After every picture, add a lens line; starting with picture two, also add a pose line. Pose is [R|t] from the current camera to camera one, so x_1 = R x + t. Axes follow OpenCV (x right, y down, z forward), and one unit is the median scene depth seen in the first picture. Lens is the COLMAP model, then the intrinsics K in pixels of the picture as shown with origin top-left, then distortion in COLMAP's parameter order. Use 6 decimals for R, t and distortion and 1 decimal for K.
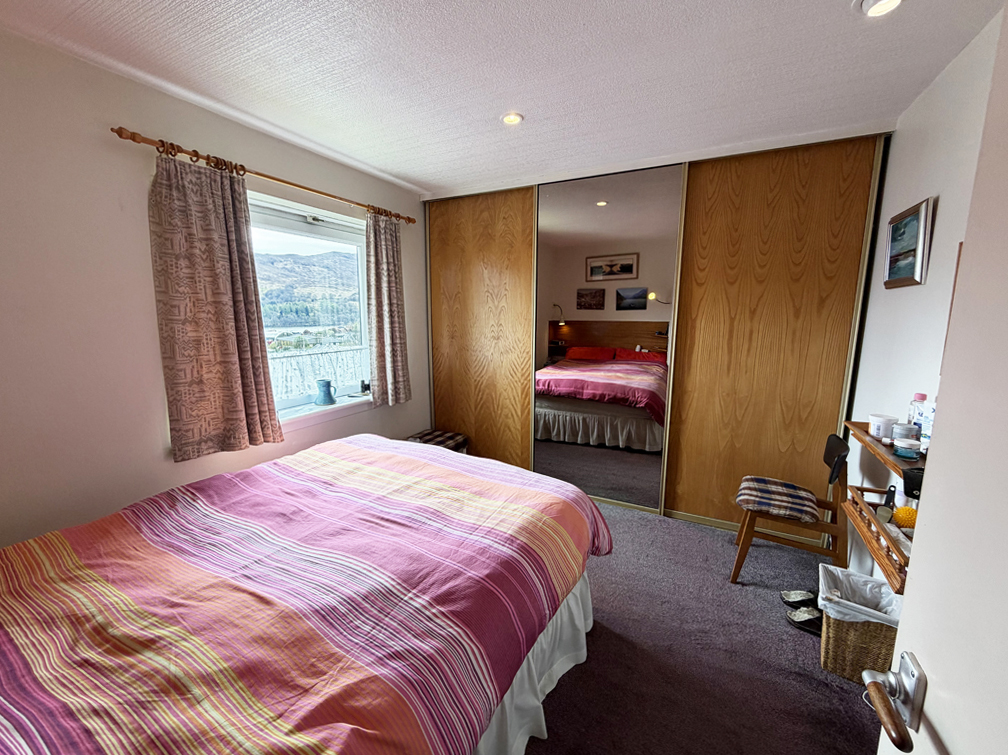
lens RADIAL K [[413.8, 0, 509.1], [0, 413.8, 380.4], [0, 0, 1]] dist [0.000906, 0.000391]
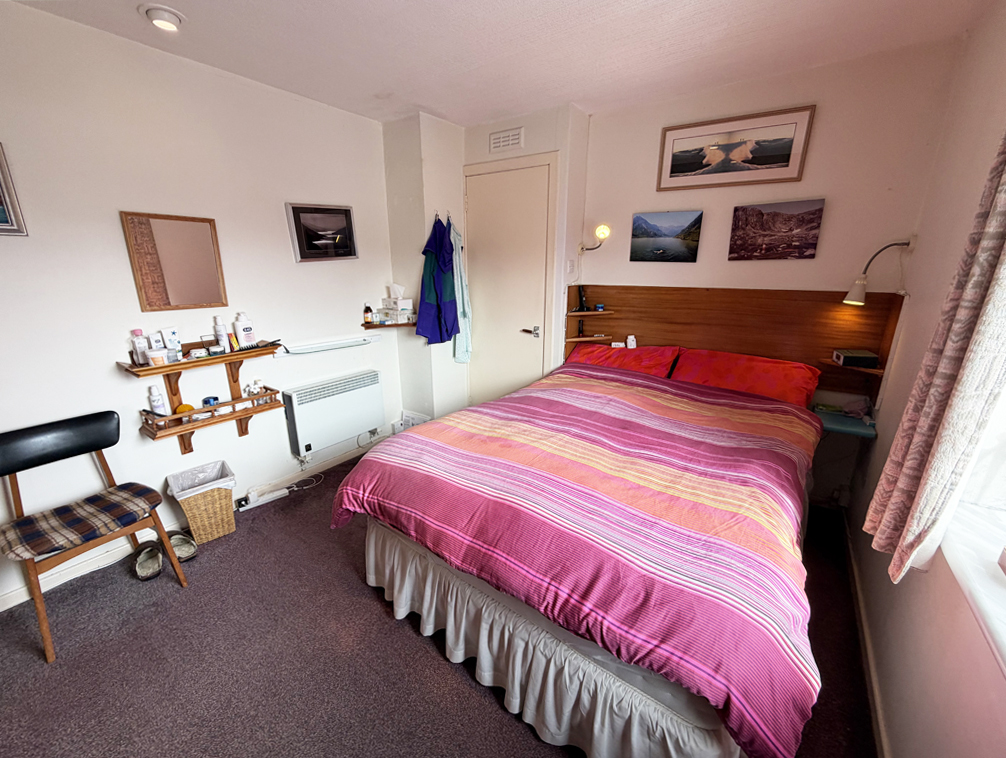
lens RADIAL K [[399.9, 0, 500.7], [0, 399.9, 378.2], [0, 0, 1]] dist [0.000105, -0.000071]
pose [[-0.988379, -0.039522, 0.146781, -0.236207], [0.027341, 0.903640, 0.427419, -0.251644], [-0.149530, 0.426465, -0.892058, 1.525186]]
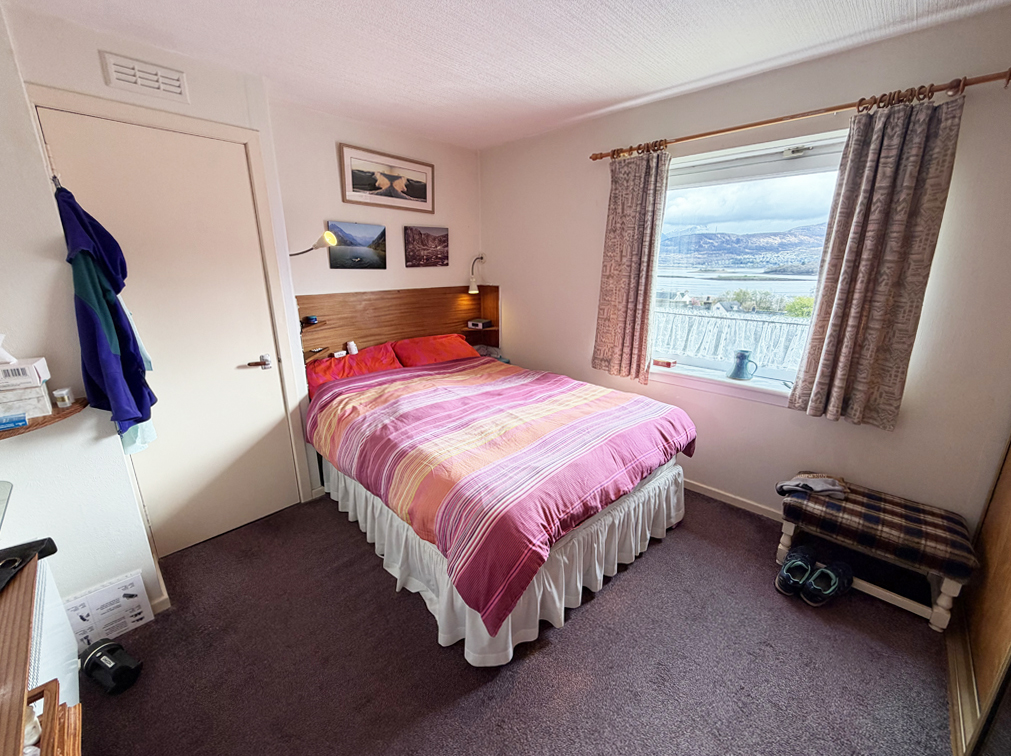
lens RADIAL K [[408.1, 0, 490.5], [0, 408.1, 379.2], [0, 0, 1]] dist [0.001495, 0.000109]
pose [[-0.322361, 0.262464, -0.909503, 0.717958], [-0.152688, 0.933795, 0.323593, -0.195227], [0.934221, 0.243184, -0.260944, 1.017511]]
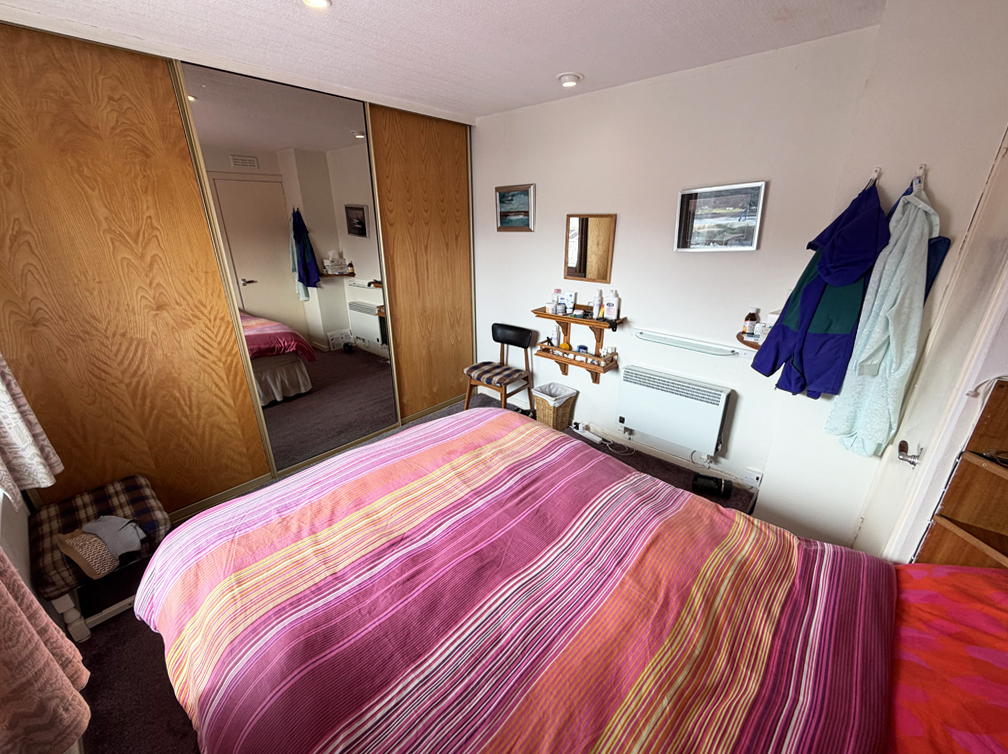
lens RADIAL K [[405.7, 0, 504.0], [0, 405.7, 377.0], [0, 0, 1]] dist [0.000475, -0.000166]
pose [[0.253028, -0.348911, 0.902351, -0.804732], [0.163407, 0.934715, 0.315605, -0.181997], [-0.953559, 0.067593, 0.293523, 0.519556]]
